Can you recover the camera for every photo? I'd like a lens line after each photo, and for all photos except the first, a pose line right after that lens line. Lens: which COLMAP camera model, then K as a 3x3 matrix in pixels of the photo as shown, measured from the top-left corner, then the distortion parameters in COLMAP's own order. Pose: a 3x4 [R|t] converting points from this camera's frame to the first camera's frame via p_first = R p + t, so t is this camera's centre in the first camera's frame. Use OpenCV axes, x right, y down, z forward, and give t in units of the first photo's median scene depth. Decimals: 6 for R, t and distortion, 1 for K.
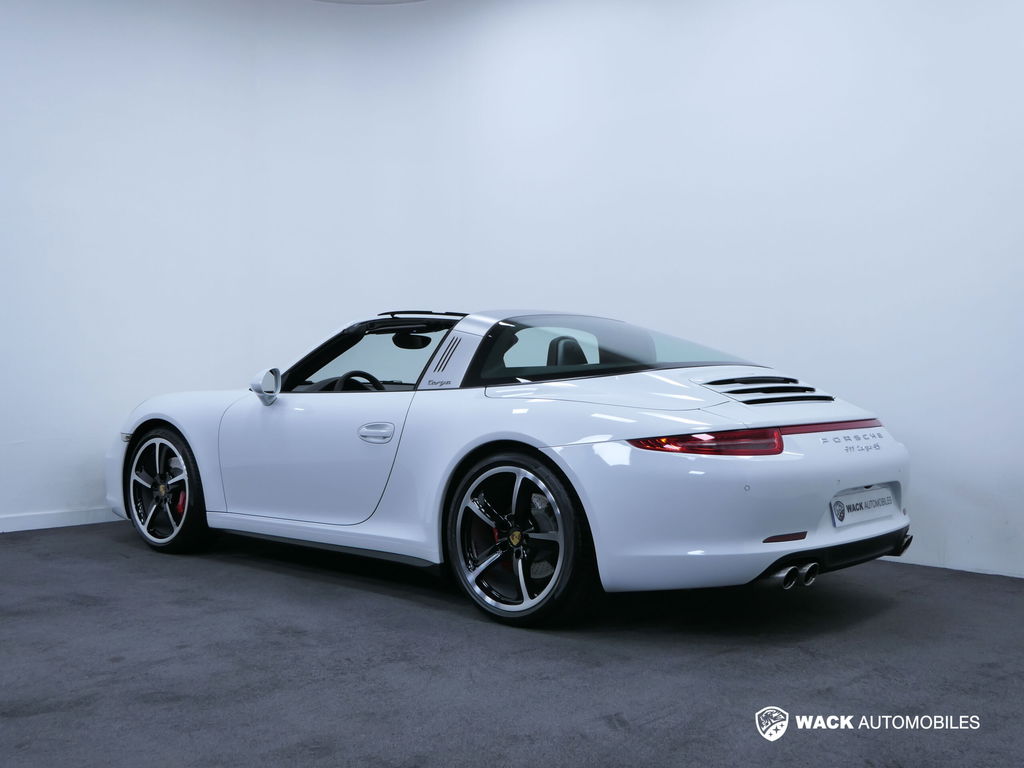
lens RADIAL K [[1189.9, 0, 510.8], [0, 1189.9, 391.6], [0, 0, 1]] dist [-0.020812, 0.000000]
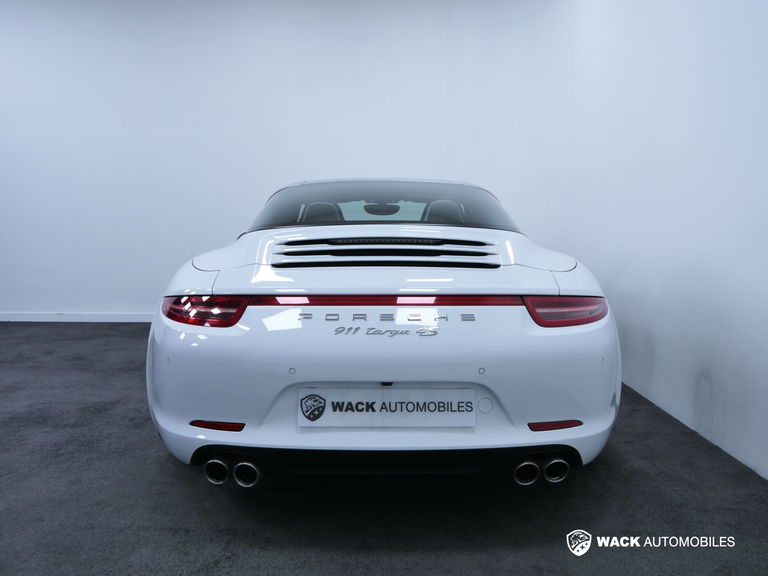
lens RADIAL K [[641.0, 0, 384.0], [0, 641.0, 288.5], [0, 0, 1]] dist [0.024352, -0.018972]
pose [[0.663234, 0.063982, -0.745673, 0.599145], [-0.017314, 0.997384, 0.070180, -0.008436], [0.748212, -0.033635, 0.662606, 0.729549]]
